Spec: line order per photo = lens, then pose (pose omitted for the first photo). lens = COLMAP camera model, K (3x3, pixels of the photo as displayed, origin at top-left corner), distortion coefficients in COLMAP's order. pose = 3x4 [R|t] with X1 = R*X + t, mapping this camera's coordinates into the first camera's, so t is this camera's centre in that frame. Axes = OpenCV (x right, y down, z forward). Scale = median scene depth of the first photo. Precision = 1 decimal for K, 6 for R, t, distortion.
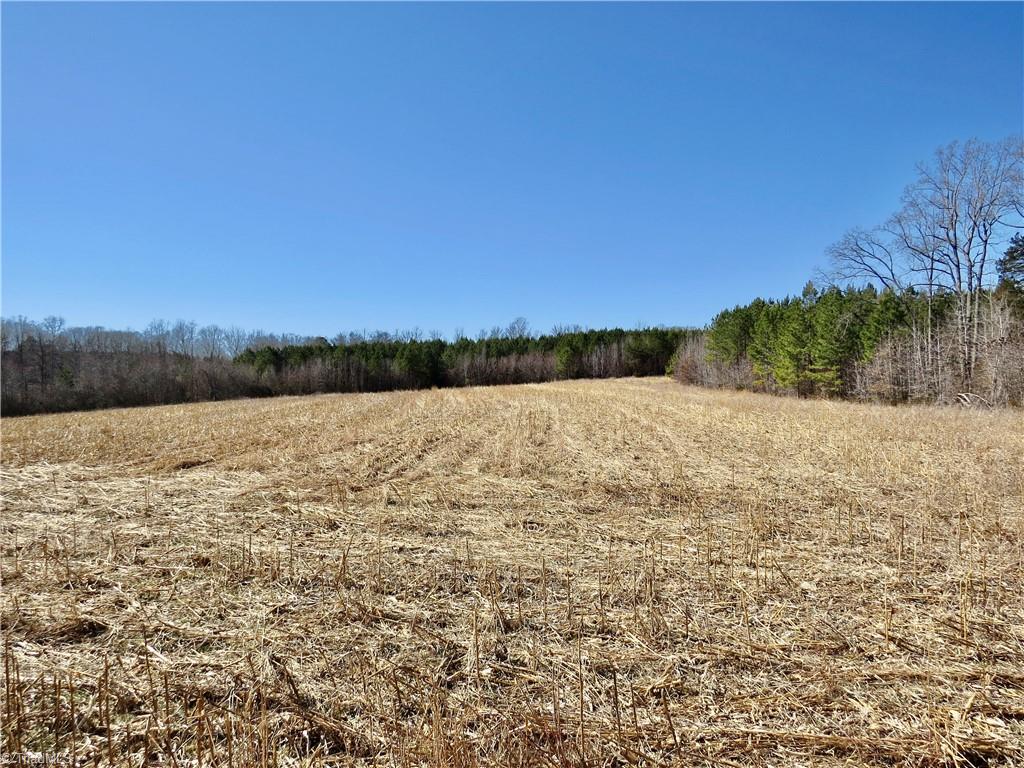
lens RADIAL K [[730.4, 0, 512.0], [0, 730.4, 384.0], [0, 0, 1]] dist [-0.026481, 0.023891]
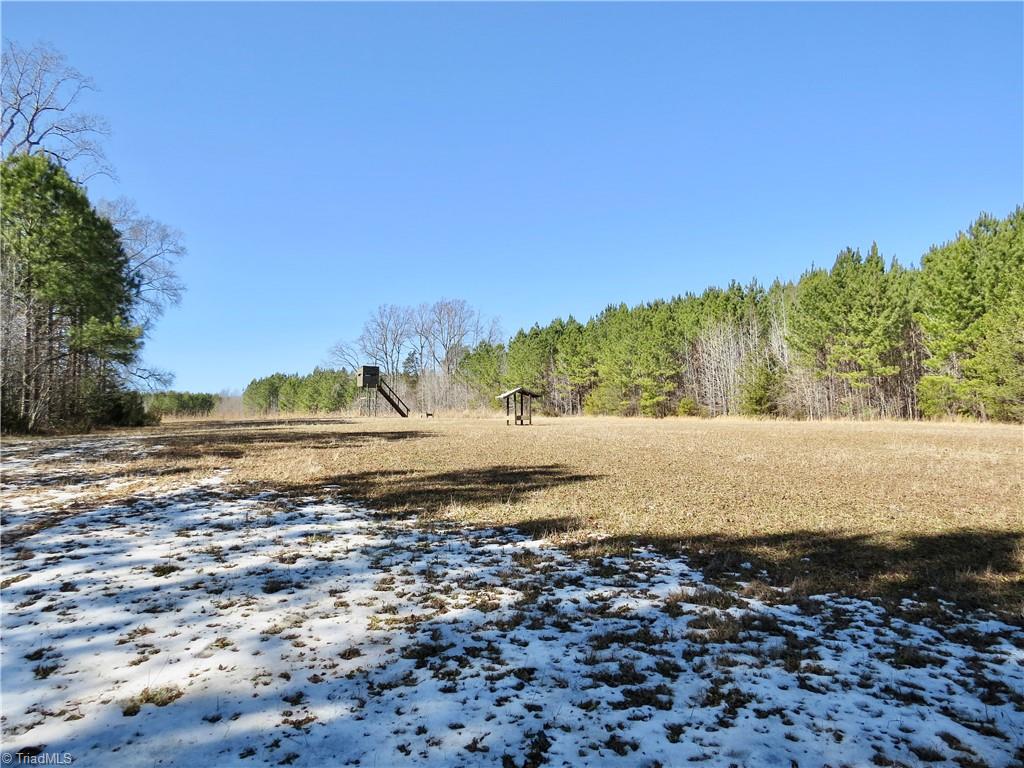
lens RADIAL K [[730.4, 0, 512.0], [0, 730.4, 384.0], [0, 0, 1]] dist [-0.026481, 0.023891]
pose [[0.750647, 0.032268, 0.659915, -0.468911], [0.030351, 0.996068, -0.083229, 0.078066], [-0.660006, 0.082505, 0.746716, -0.749138]]
